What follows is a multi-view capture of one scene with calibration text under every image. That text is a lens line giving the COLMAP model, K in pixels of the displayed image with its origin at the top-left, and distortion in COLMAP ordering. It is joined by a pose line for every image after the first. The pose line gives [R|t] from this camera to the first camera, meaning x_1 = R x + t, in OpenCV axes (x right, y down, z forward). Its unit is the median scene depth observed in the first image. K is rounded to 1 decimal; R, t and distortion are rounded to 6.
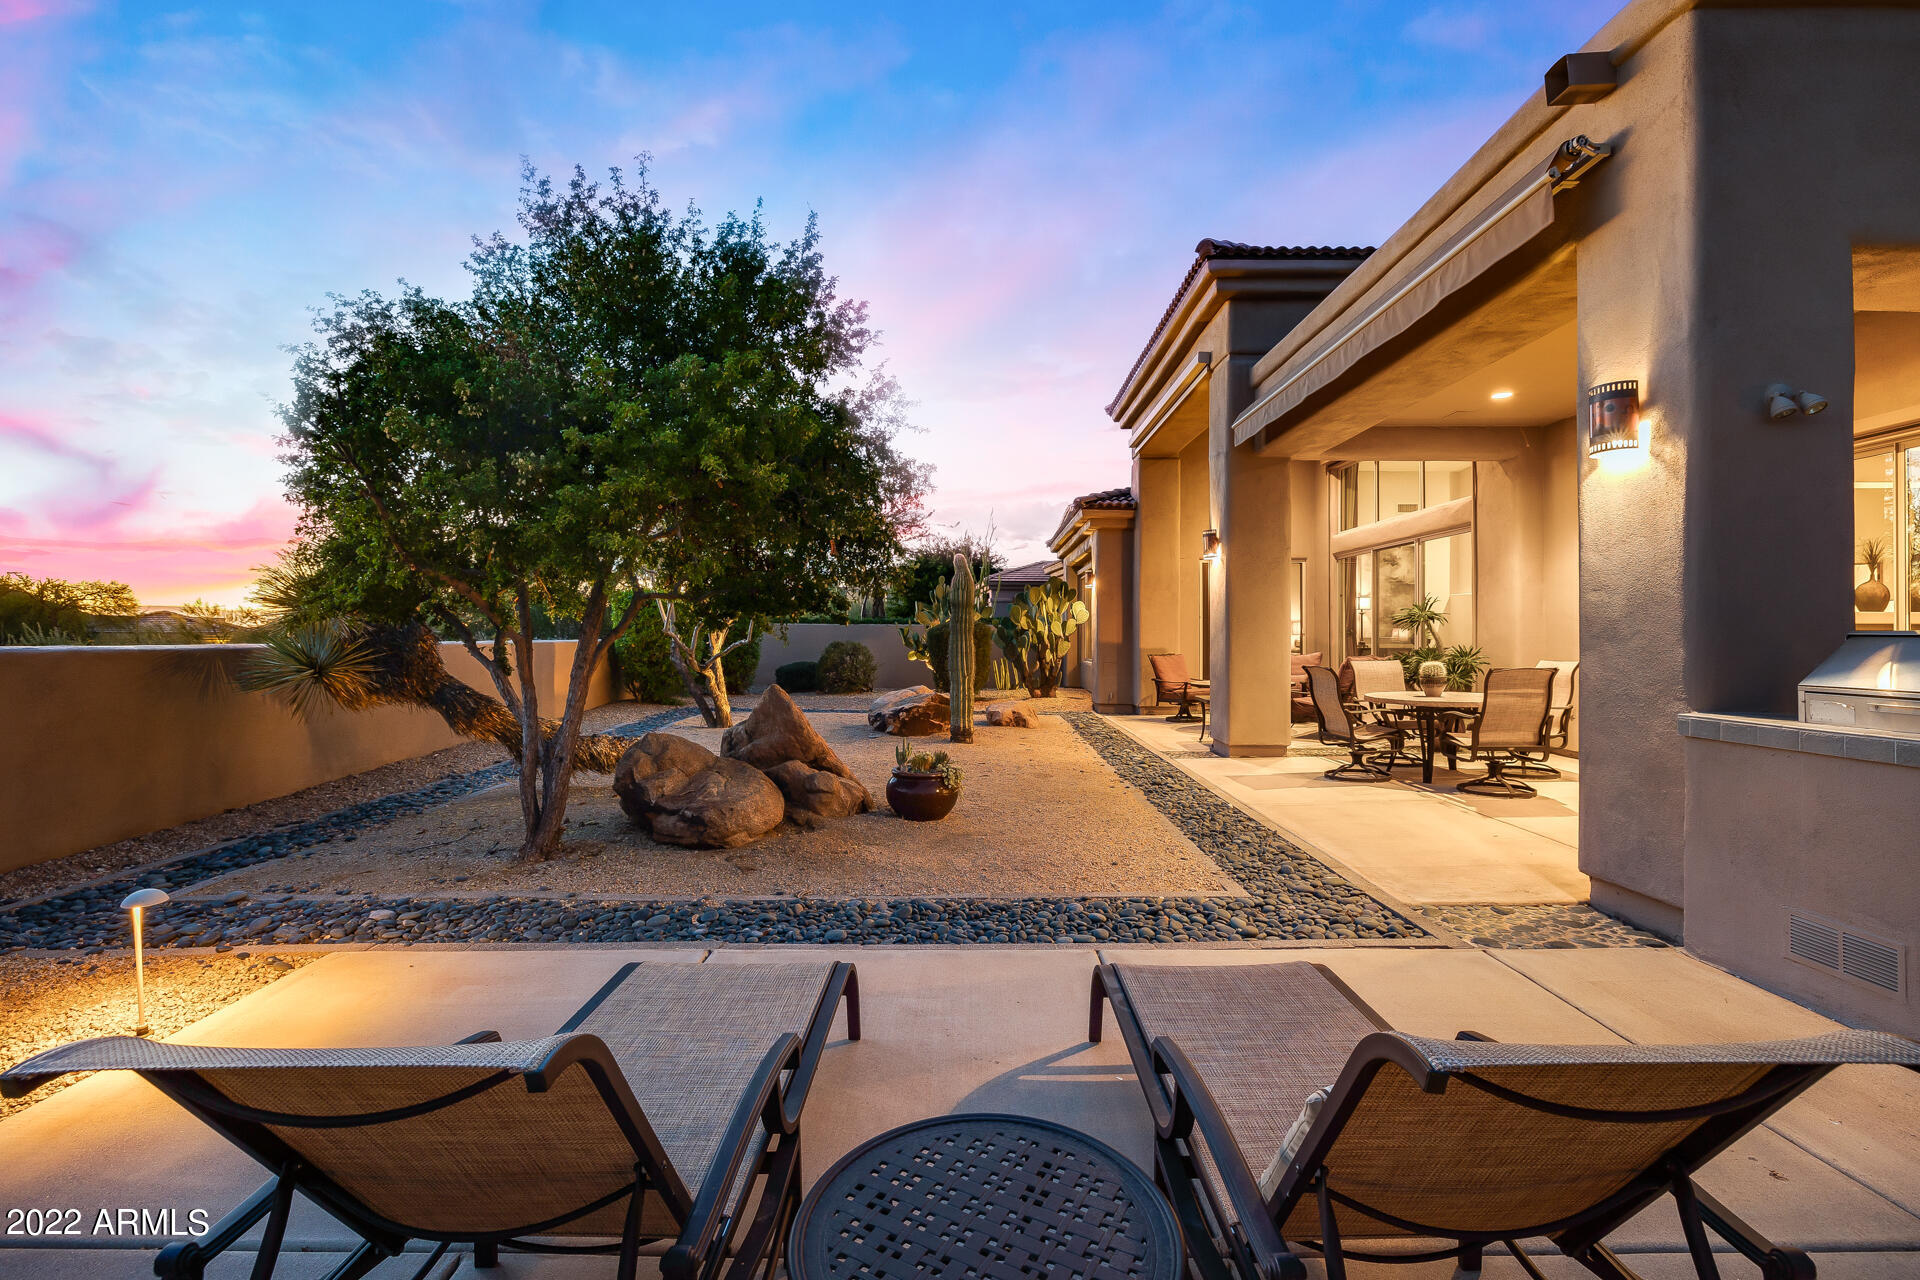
lens RADIAL K [[830.0, 0, 958.2], [0, 830.0, 614.4], [0, 0, 1]] dist [-0.001294, -0.000192]
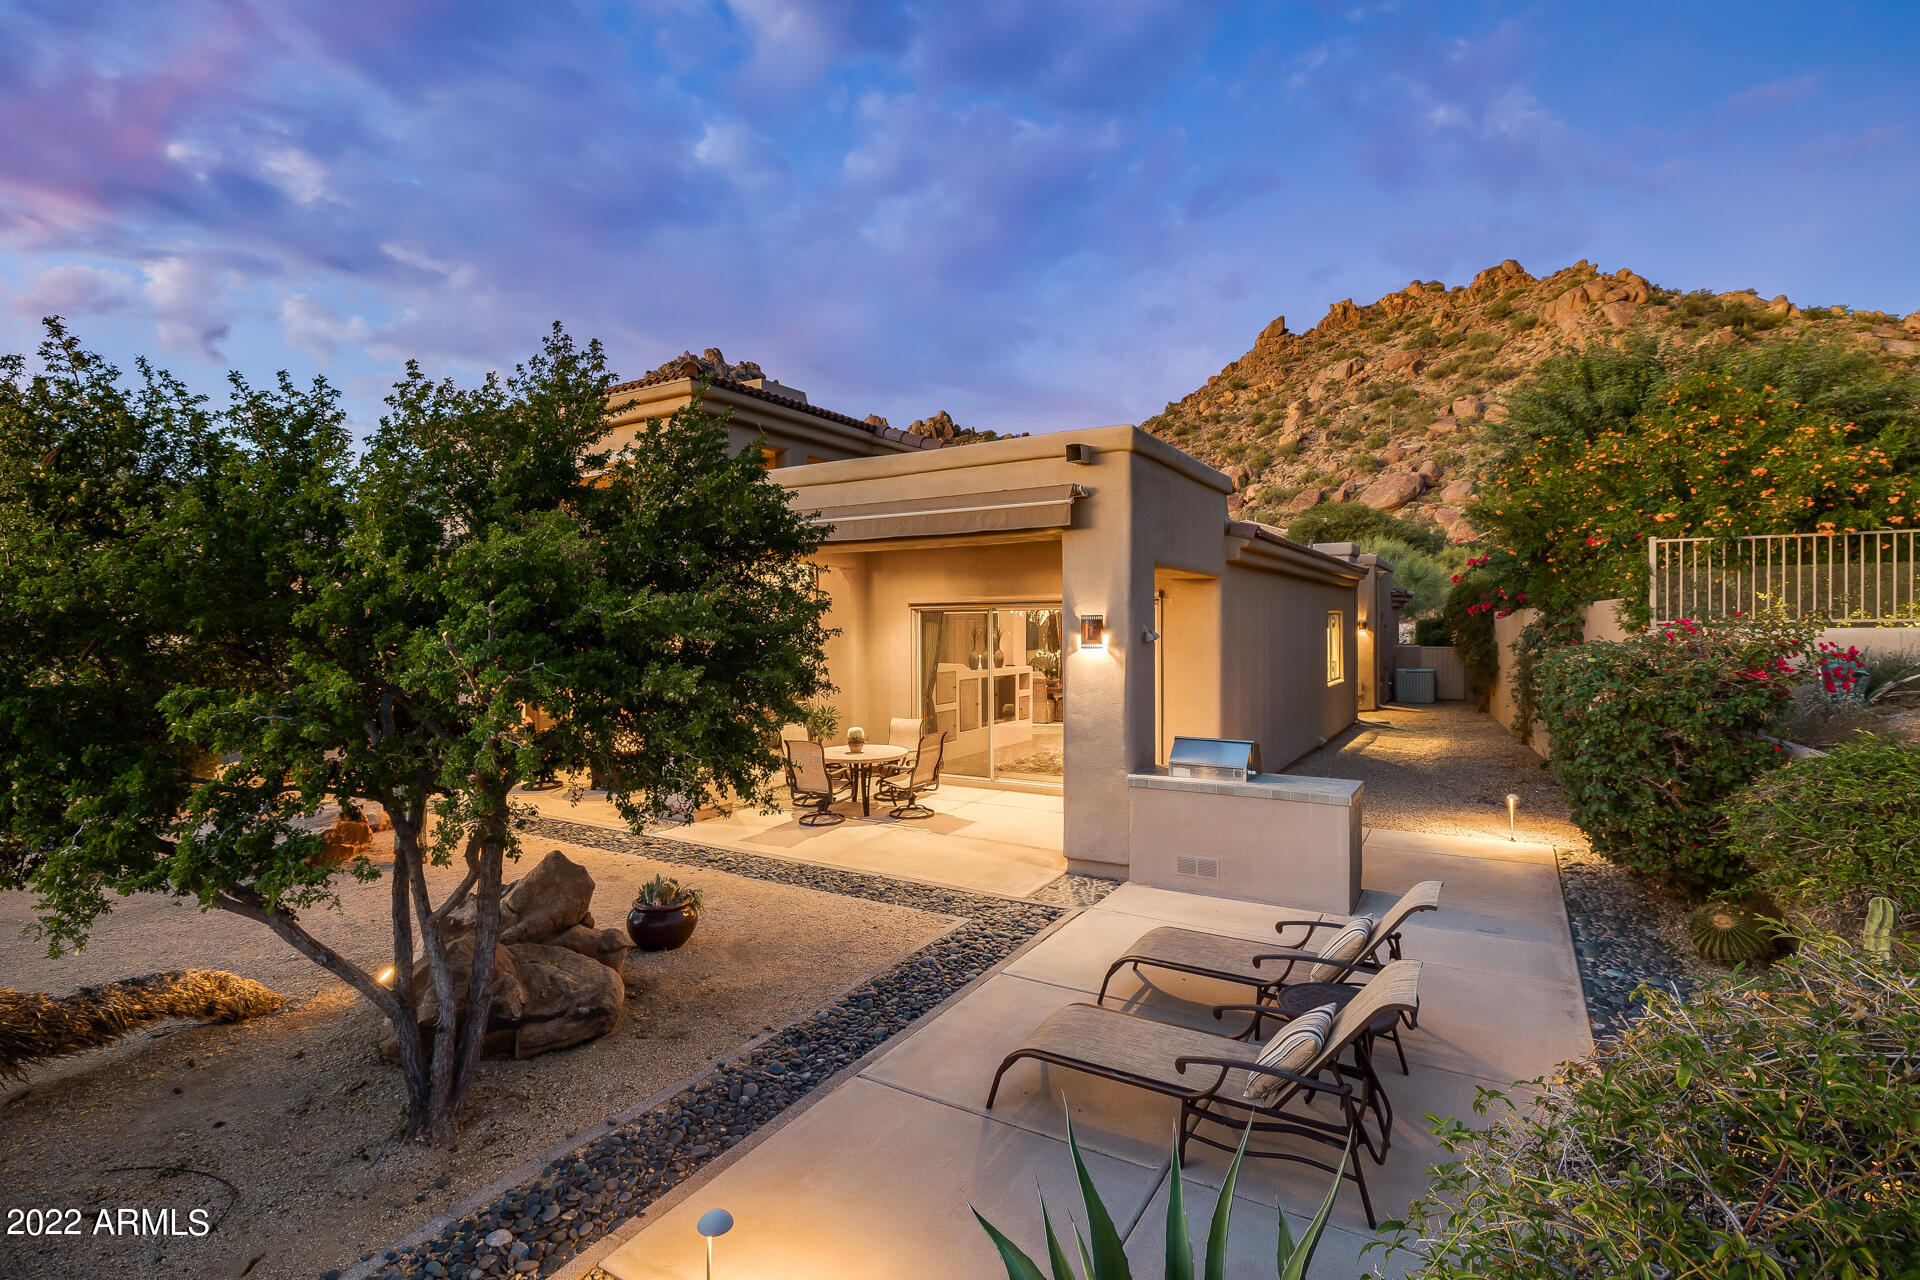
lens RADIAL K [[895.3, 0, 956.7], [0, 895.3, 634.0], [0, 0, 1]] dist [-0.004935, 0.000272]
pose [[0.510783, -0.012571, 0.859618, -1.249615], [-0.012125, 0.999688, 0.021824, -0.272183], [-0.859624, -0.021570, 0.510471, 0.168519]]
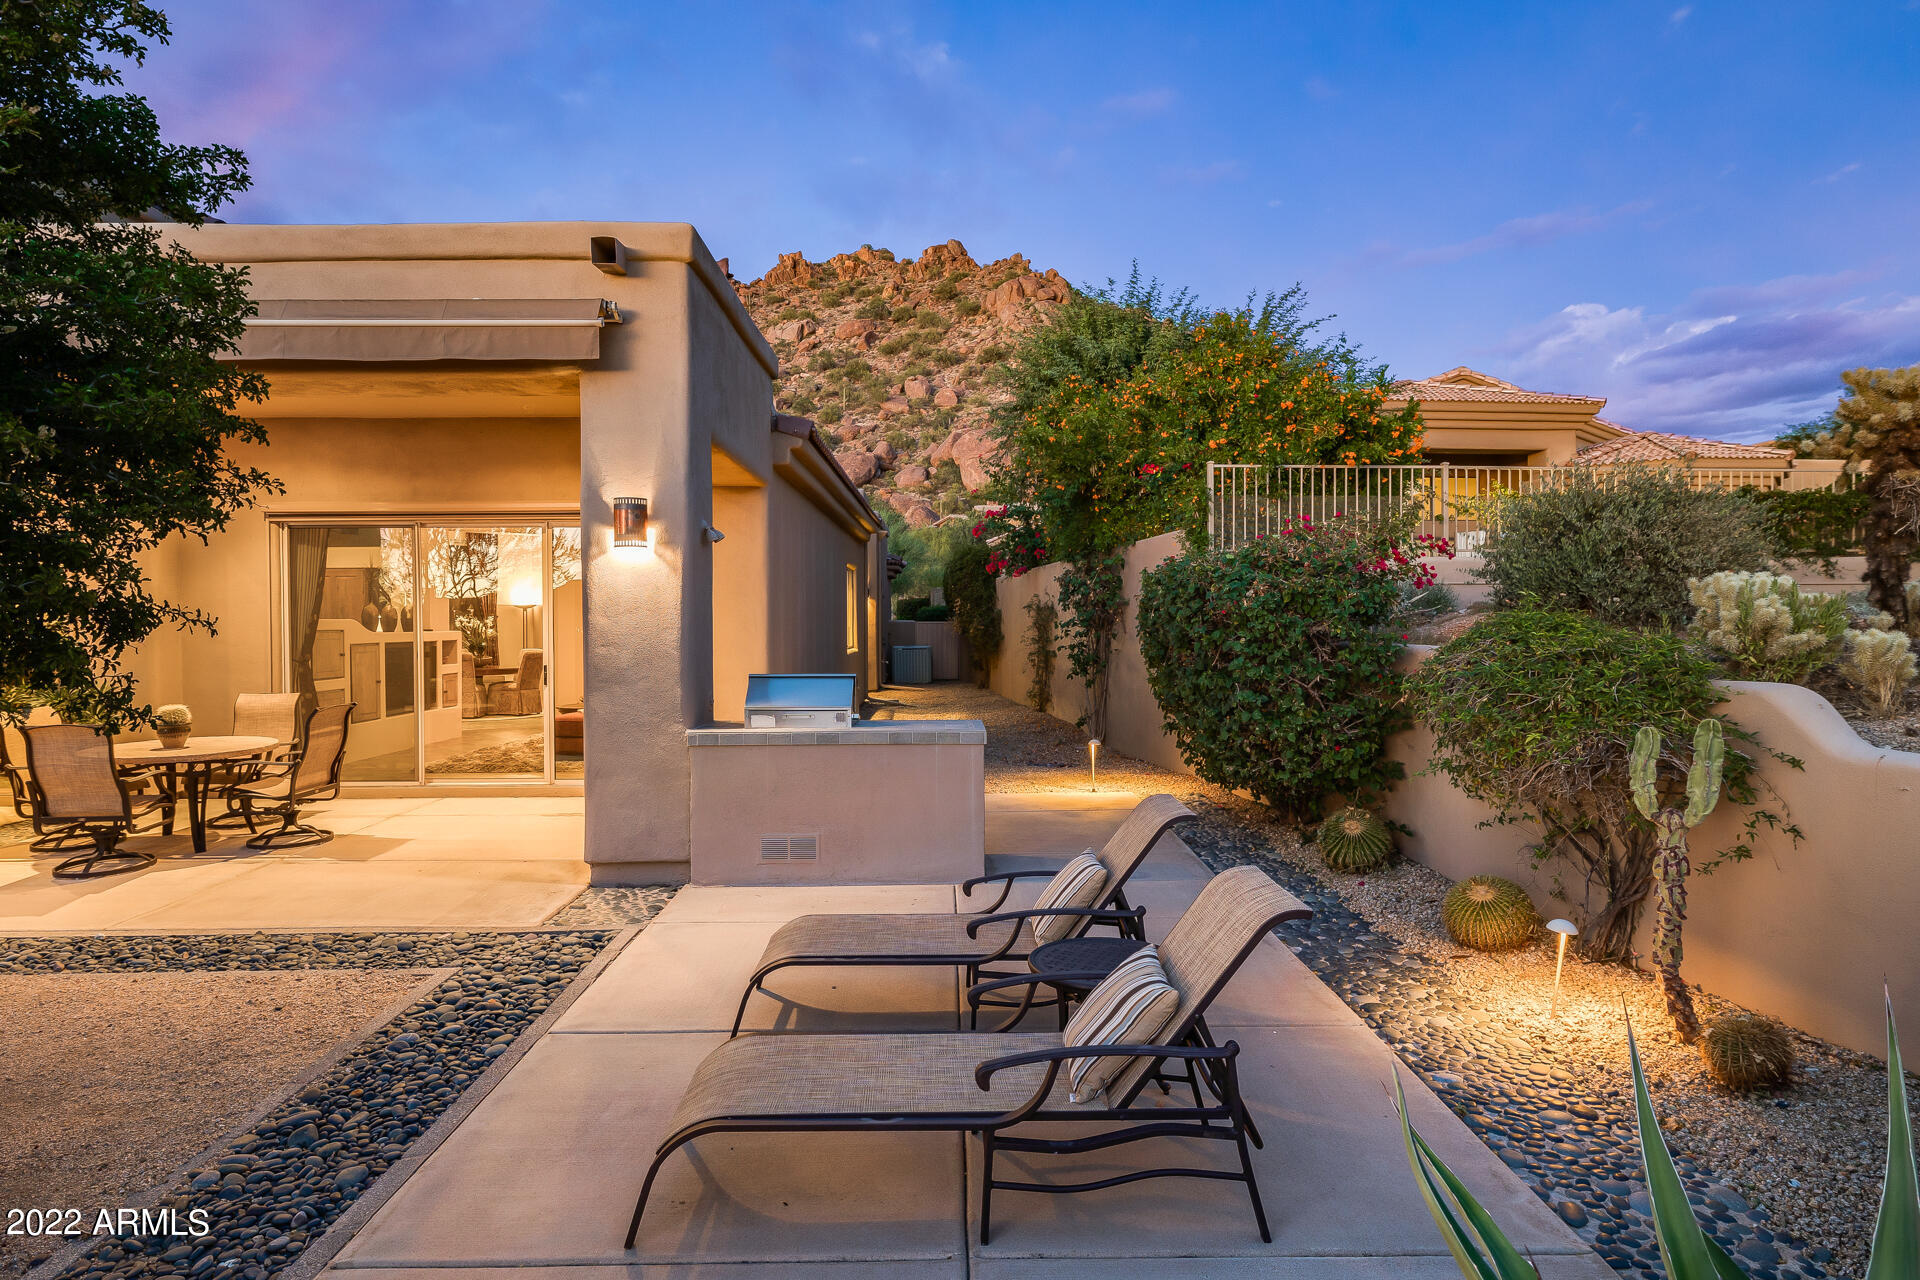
lens RADIAL K [[1088.6, 0, 950.8], [0, 1088.6, 639.1], [0, 0, 1]] dist [0.008464, 0.001391]
pose [[-0.017465, -0.018252, 0.999681, -1.015027], [-0.017794, 0.999681, 0.017942, -0.085262], [-0.999689, -0.017474, -0.017784, 0.499537]]
